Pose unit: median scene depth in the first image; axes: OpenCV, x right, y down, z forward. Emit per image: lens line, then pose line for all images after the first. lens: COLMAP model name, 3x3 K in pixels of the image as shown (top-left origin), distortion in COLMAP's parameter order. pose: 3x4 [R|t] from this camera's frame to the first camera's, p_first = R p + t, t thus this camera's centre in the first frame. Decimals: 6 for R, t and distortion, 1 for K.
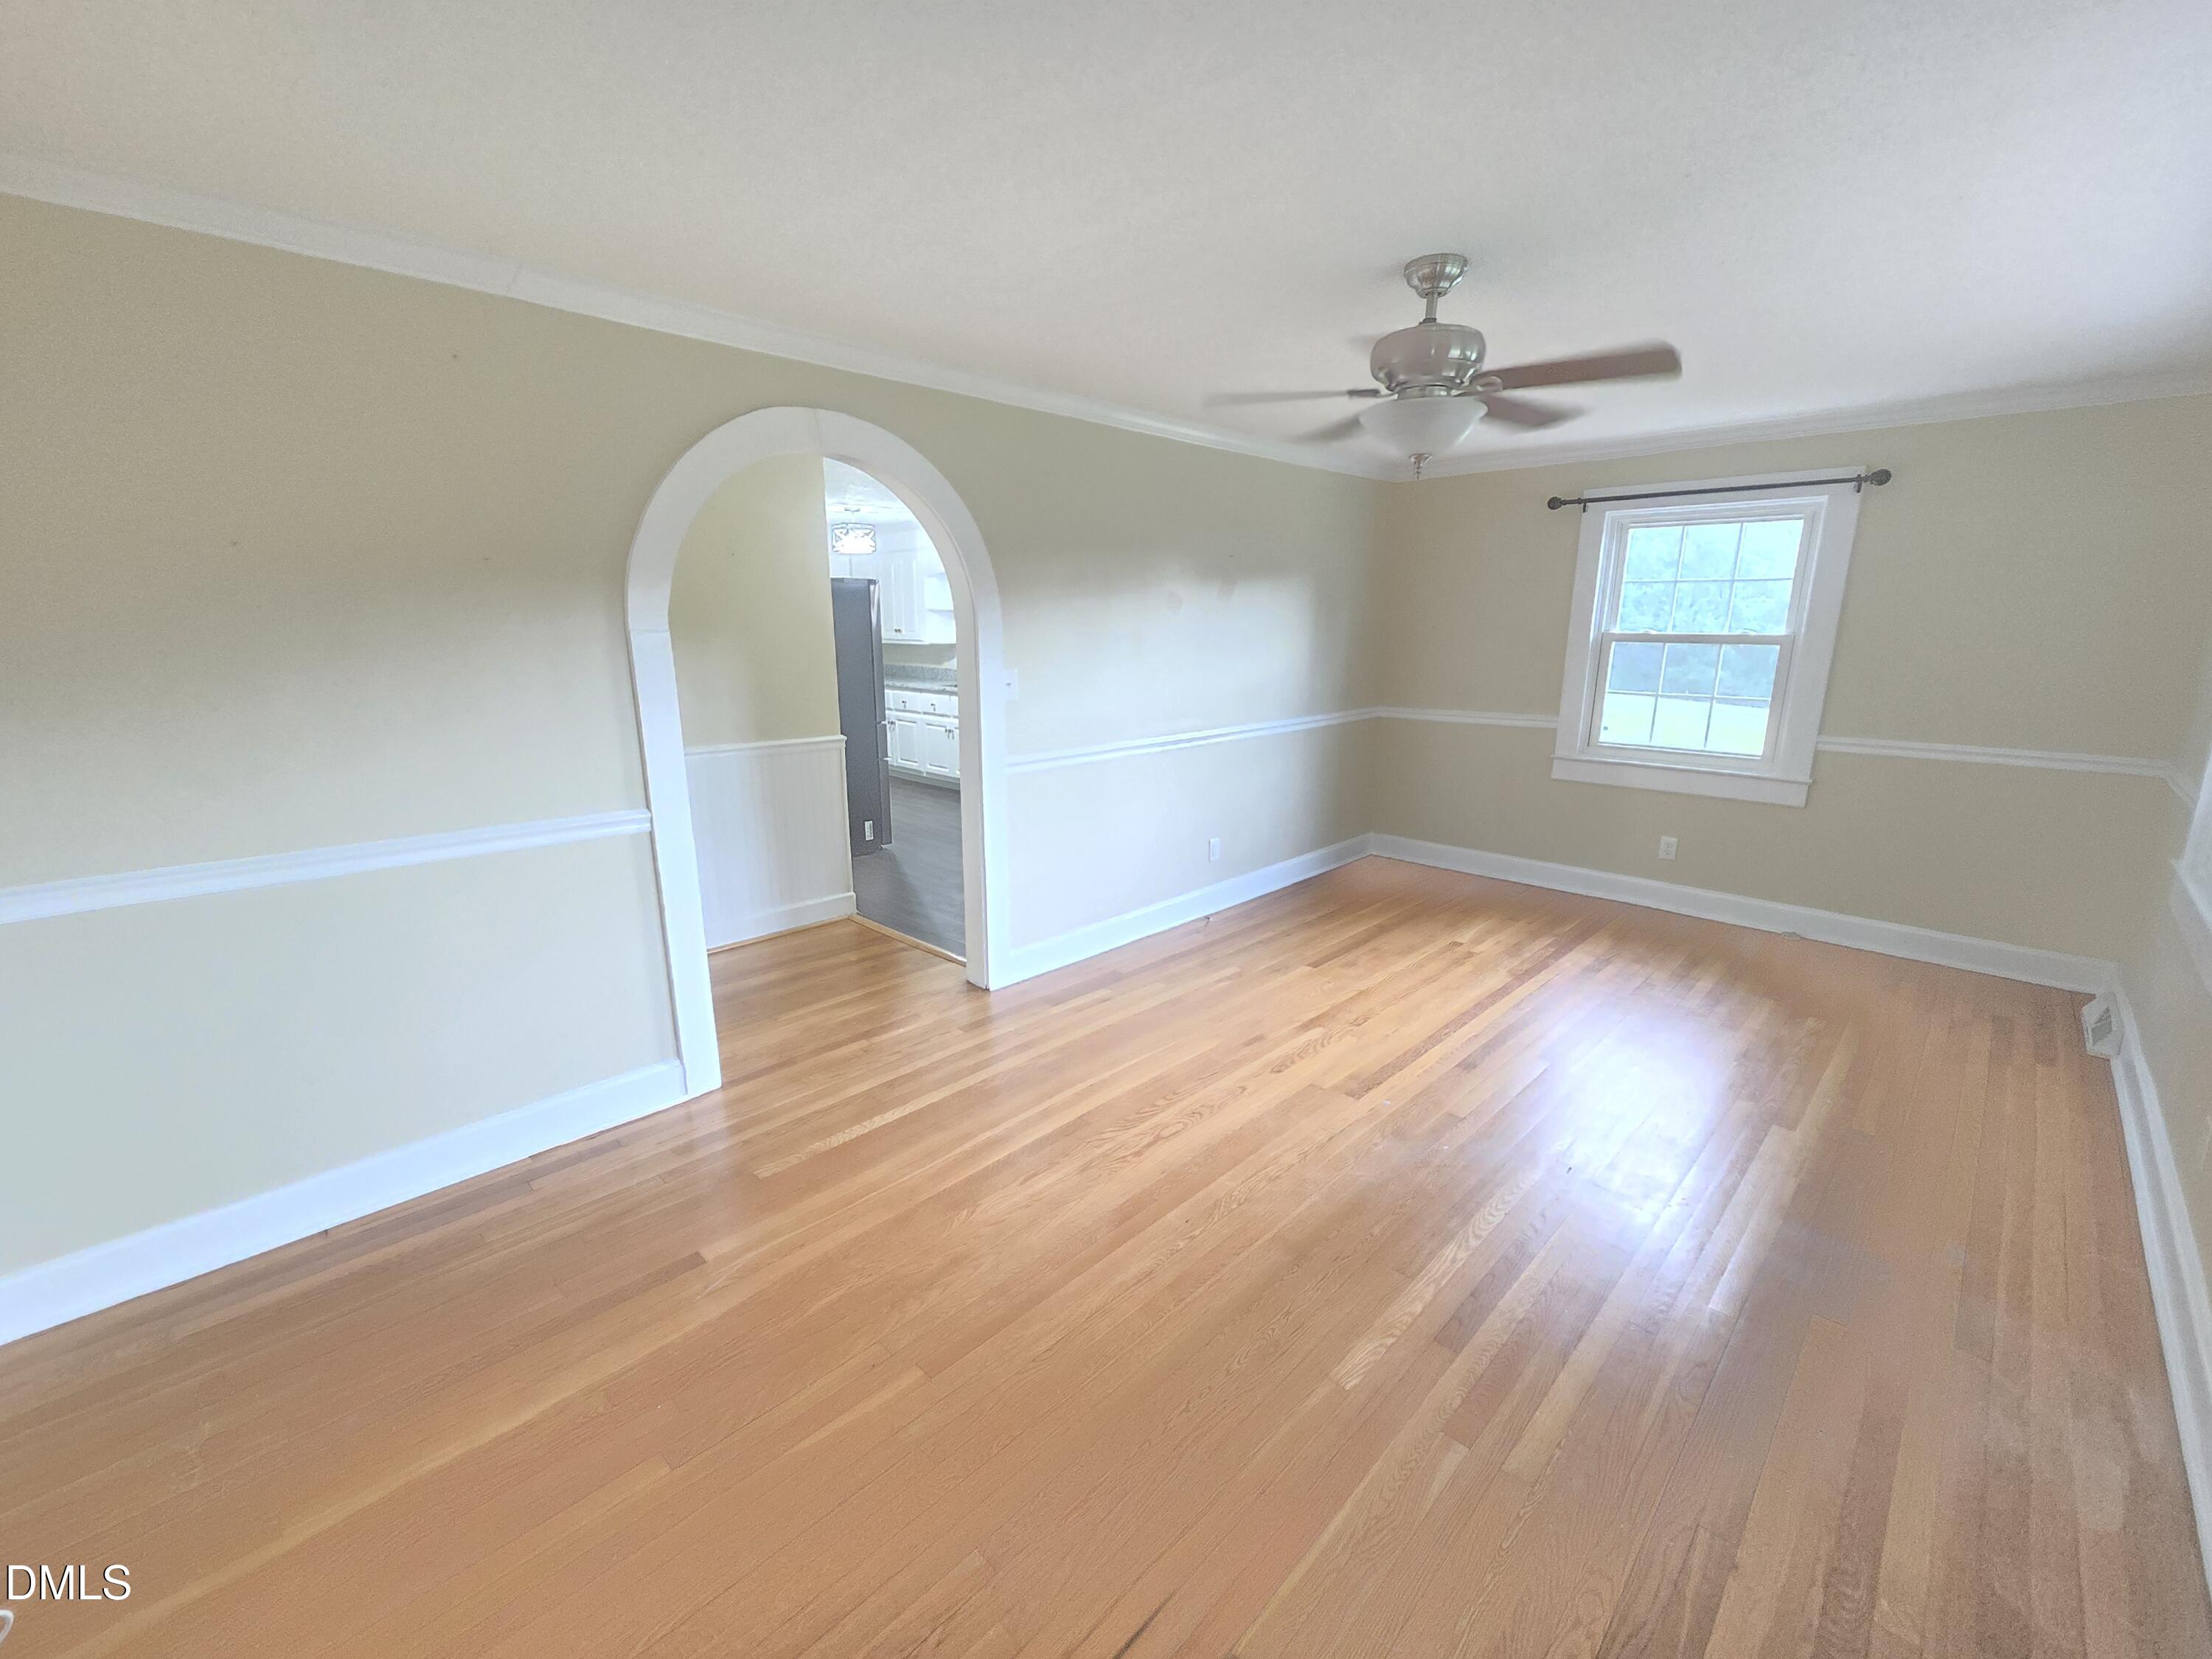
lens RADIAL K [[914.2, 0, 1118.8], [0, 914.2, 833.2], [0, 0, 1]] dist [-0.001209, 0.000976]
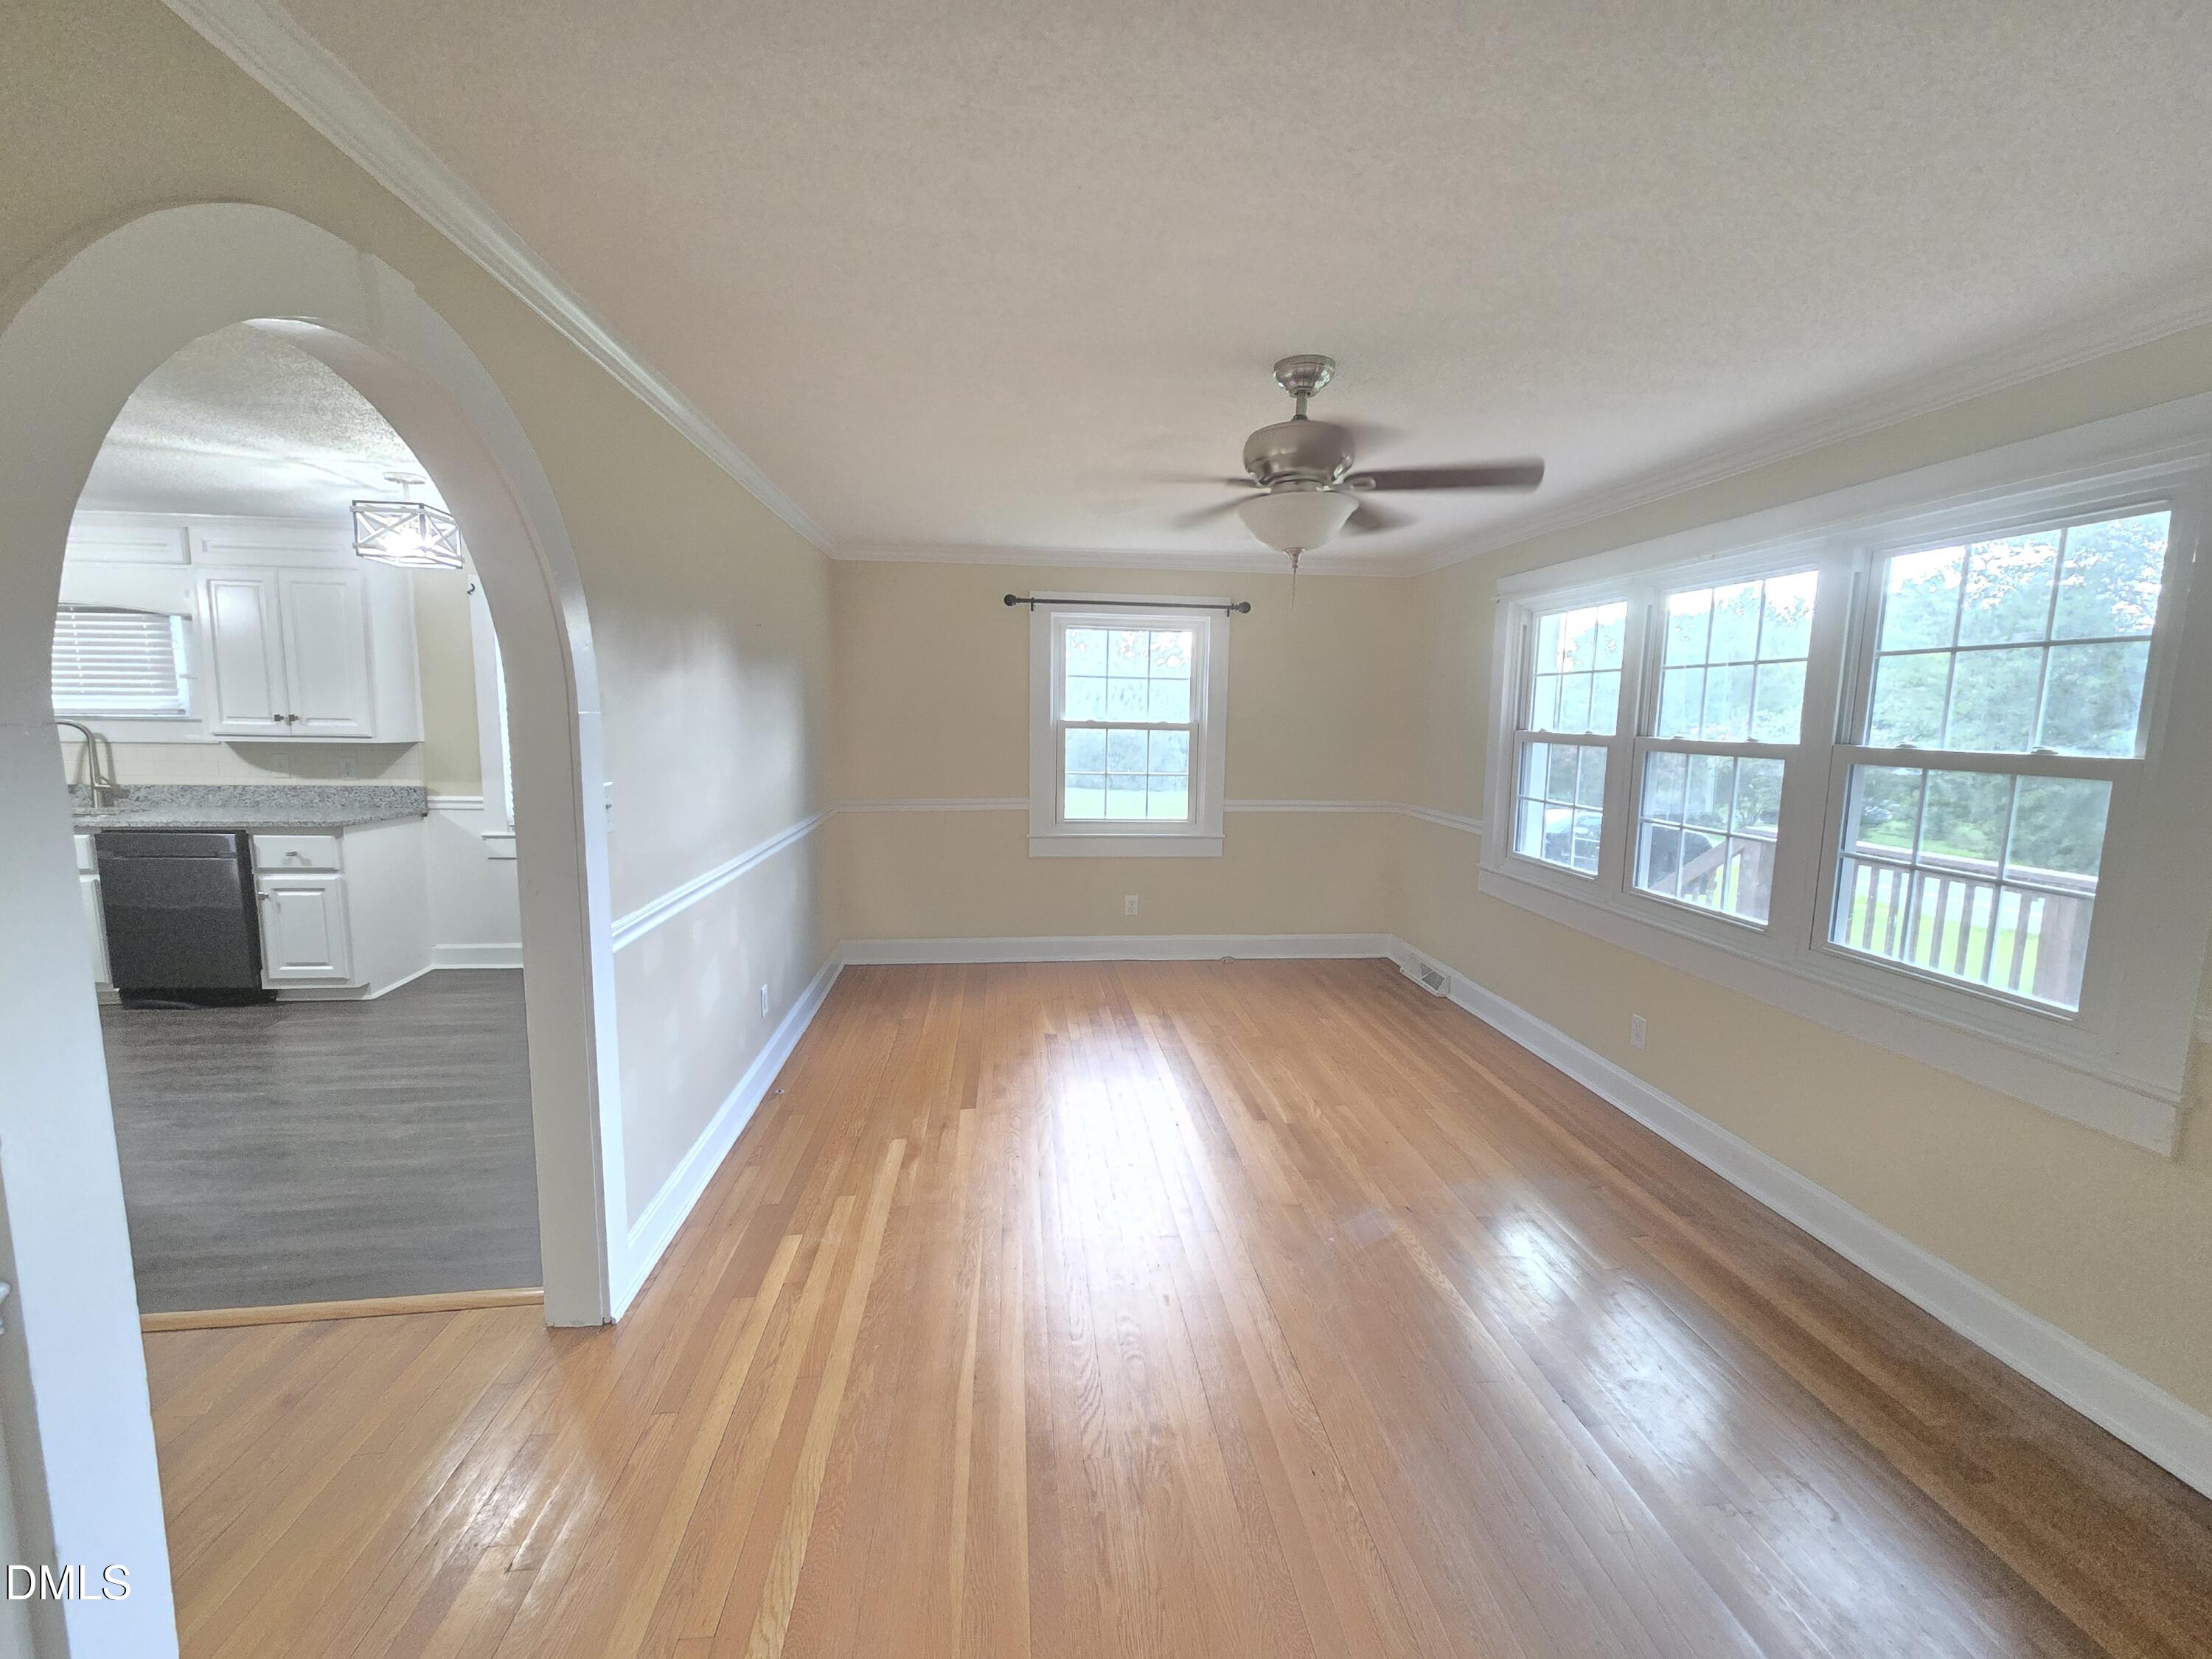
lens RADIAL K [[914.2, 0, 1103.3], [0, 914.2, 831.8], [0, 0, 1]] dist [-0.001209, 0.000976]
pose [[0.640406, -0.092787, 0.762411, -0.315684], [0.158678, 0.987243, -0.013137, -0.072700], [-0.751466, 0.129391, 0.646960, 0.300556]]
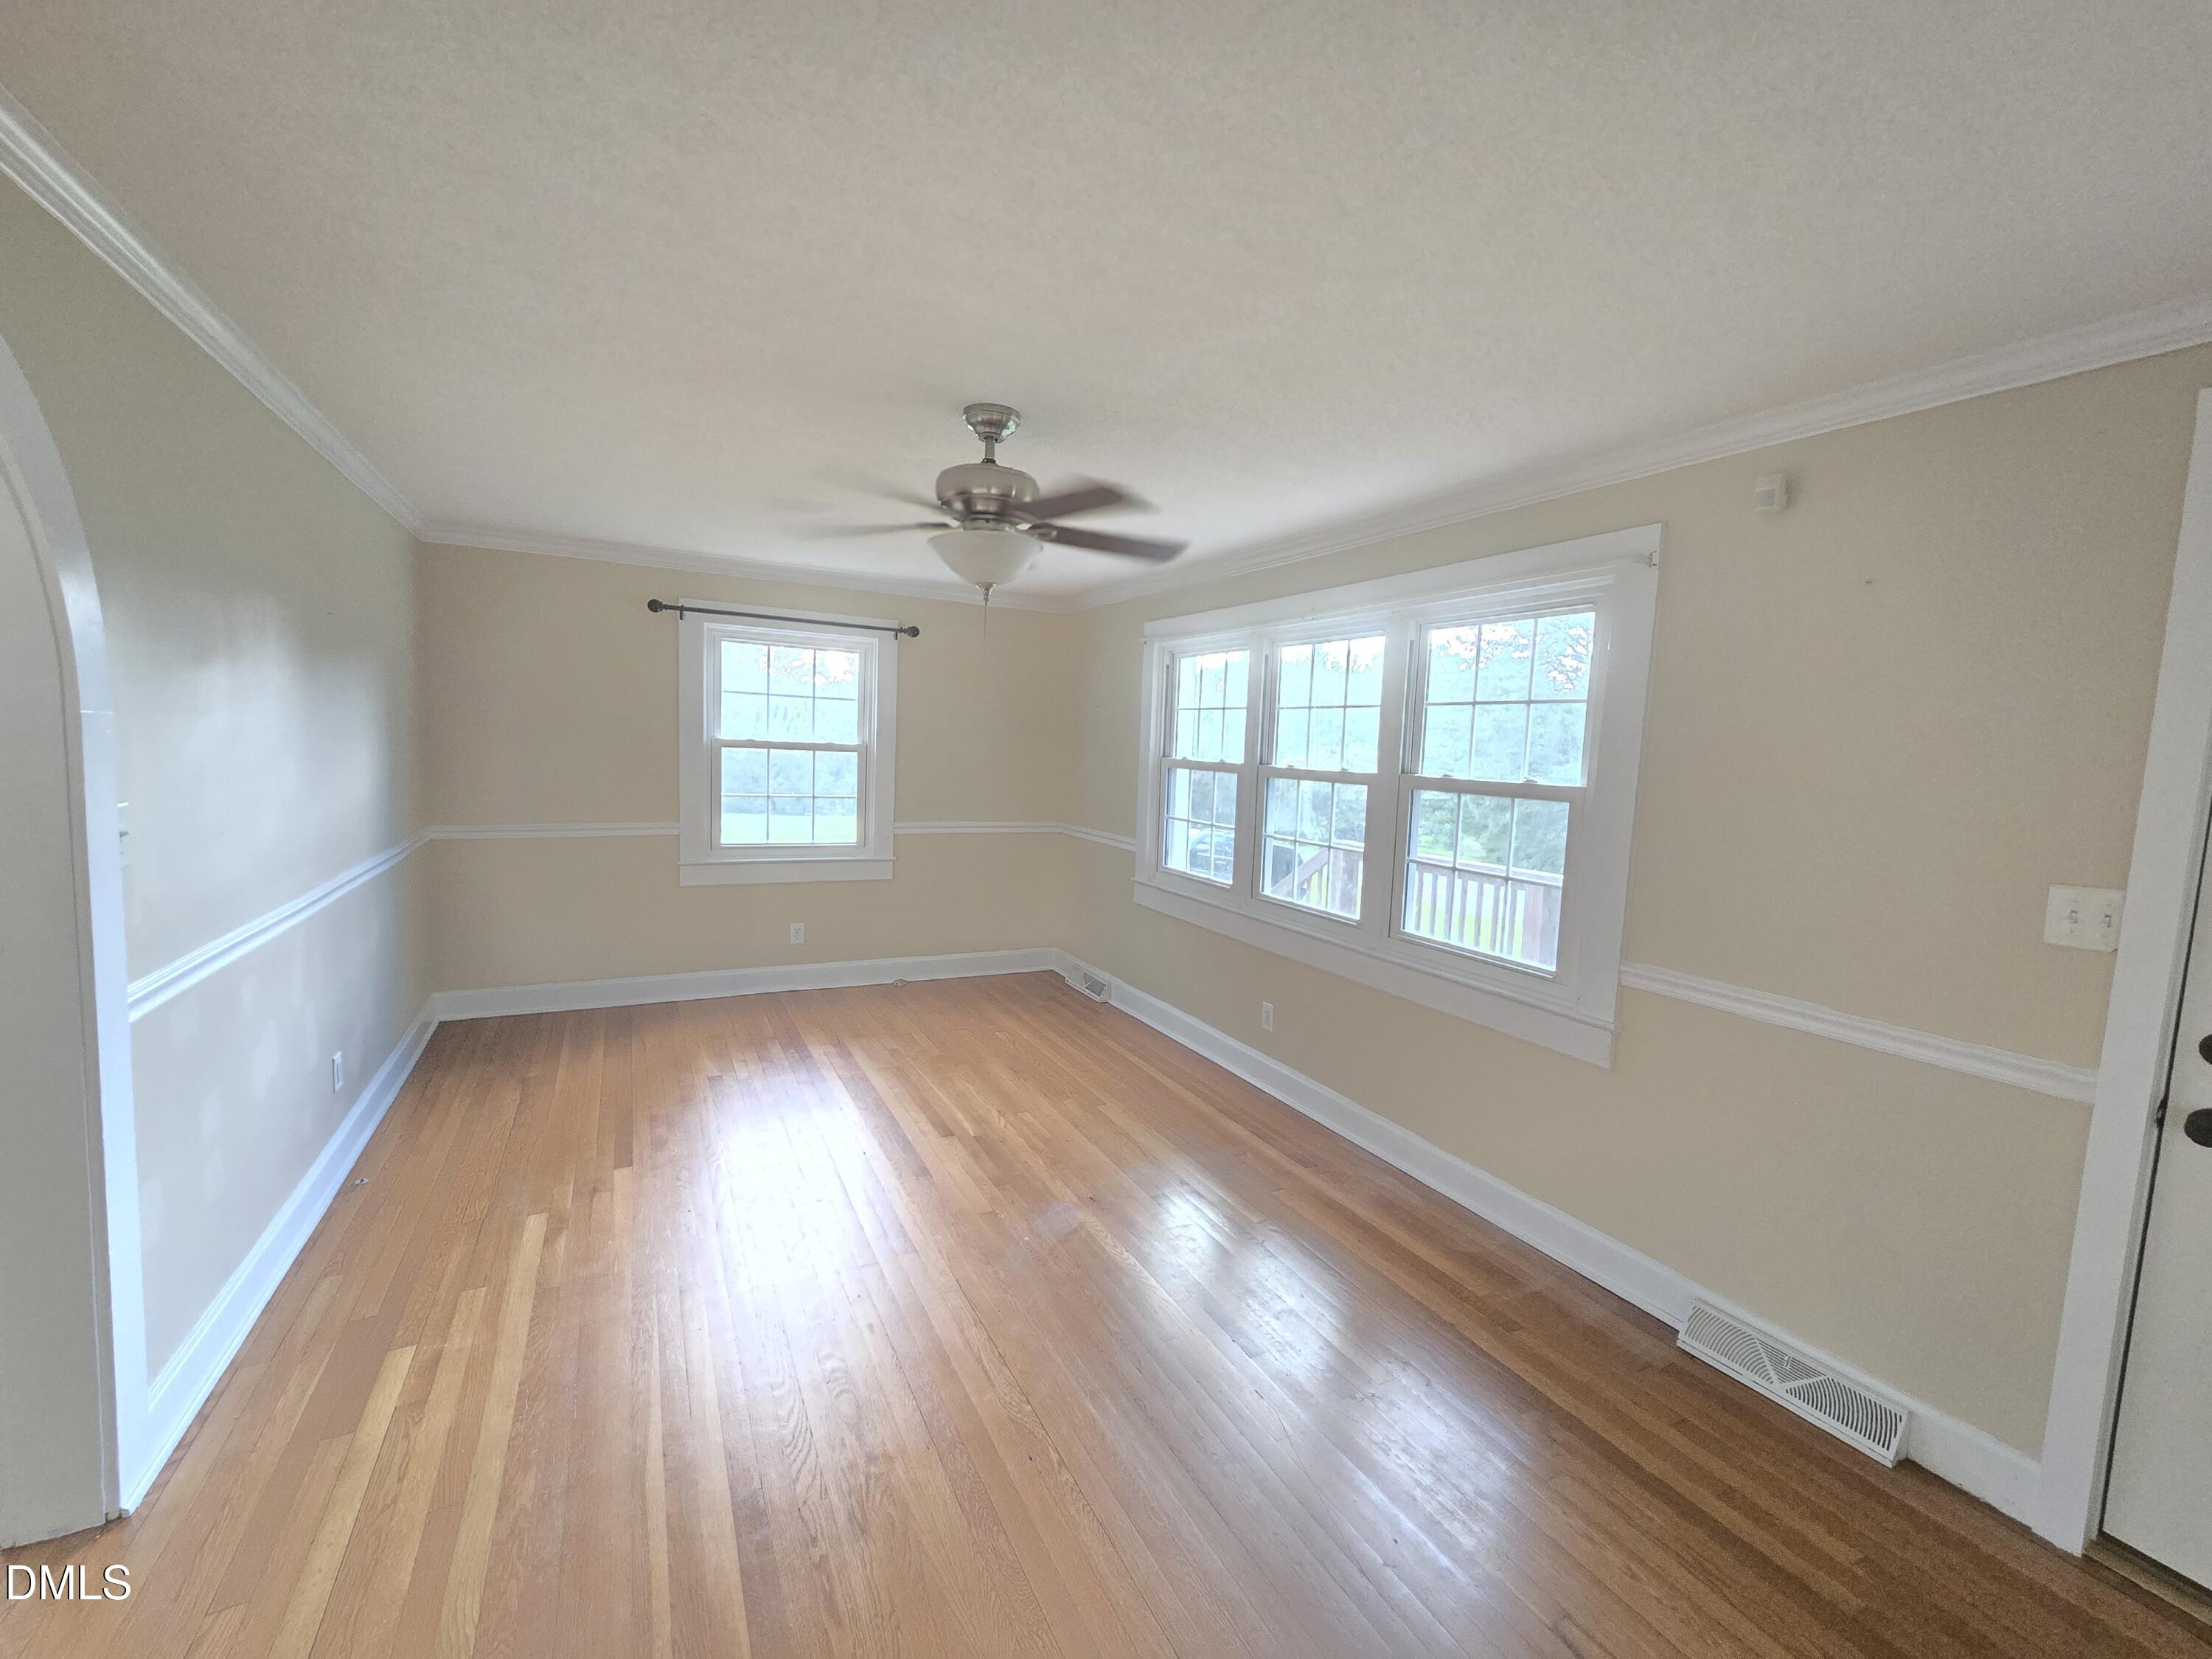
lens RADIAL K [[914.2, 0, 1104.4], [0, 914.2, 829.4], [0, 0, 1]] dist [-0.001209, 0.000976]
pose [[0.310882, -0.076919, 0.947331, -0.345116], [0.172909, 0.984664, 0.023208, -0.075573], [-0.934588, 0.156587, 0.319415, 0.315402]]
